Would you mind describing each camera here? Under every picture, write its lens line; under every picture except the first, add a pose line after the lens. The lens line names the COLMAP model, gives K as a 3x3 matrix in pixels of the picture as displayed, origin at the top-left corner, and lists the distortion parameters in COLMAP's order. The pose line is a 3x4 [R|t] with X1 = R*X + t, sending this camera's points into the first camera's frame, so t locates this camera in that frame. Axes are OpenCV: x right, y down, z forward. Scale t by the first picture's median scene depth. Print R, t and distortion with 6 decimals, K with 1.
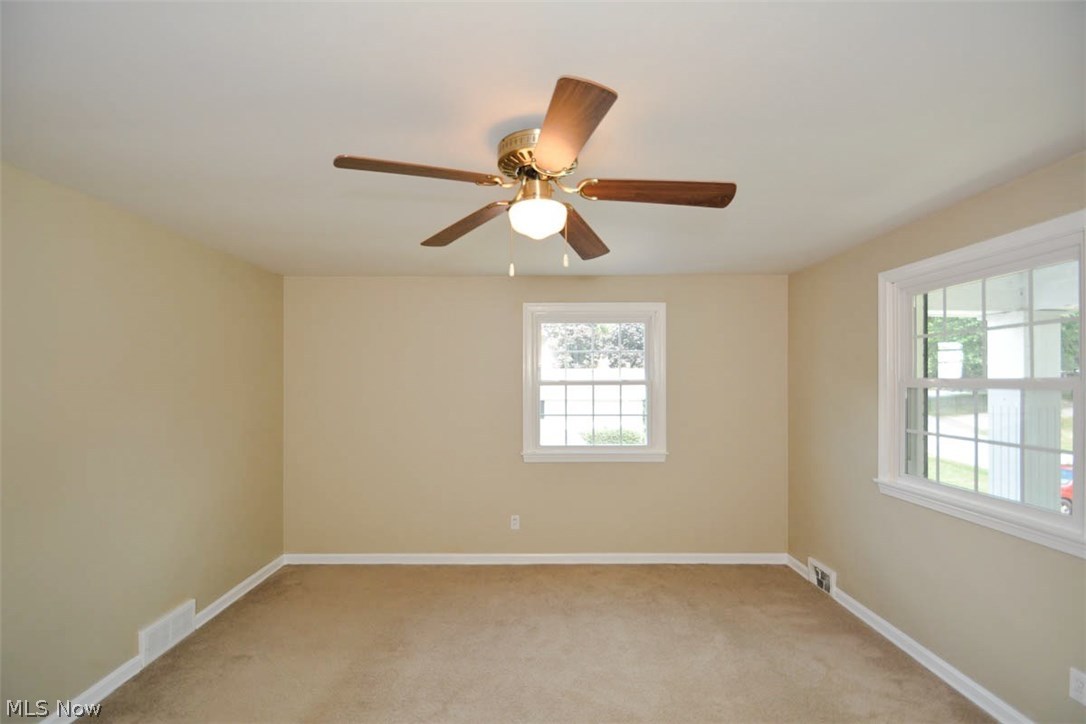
lens RADIAL K [[484.6, 0, 532.2], [0, 484.6, 378.4], [0, 0, 1]] dist [-0.001428, -0.001171]
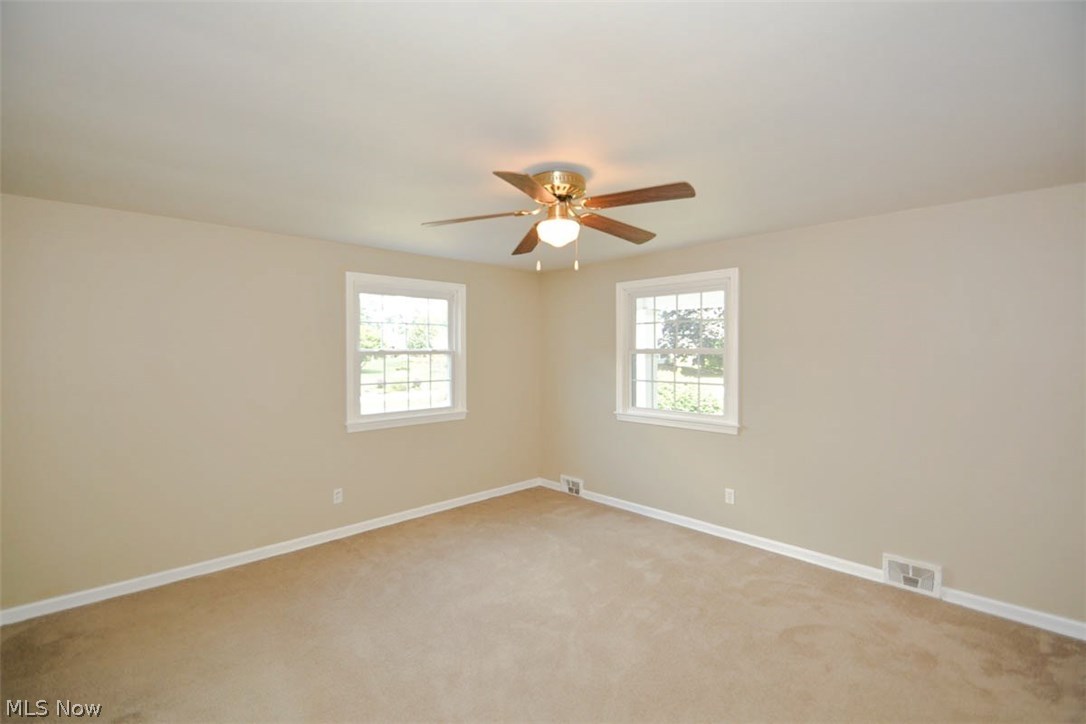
lens RADIAL K [[492.4, 0, 529.1], [0, 492.4, 354.9], [0, 0, 1]] dist [0.021434, -0.024198]
pose [[0.730251, -0.008768, 0.683123, -0.485862], [0.001660, 0.999937, 0.011059, 0.002518], [-0.683177, -0.006942, 0.730220, 0.012603]]
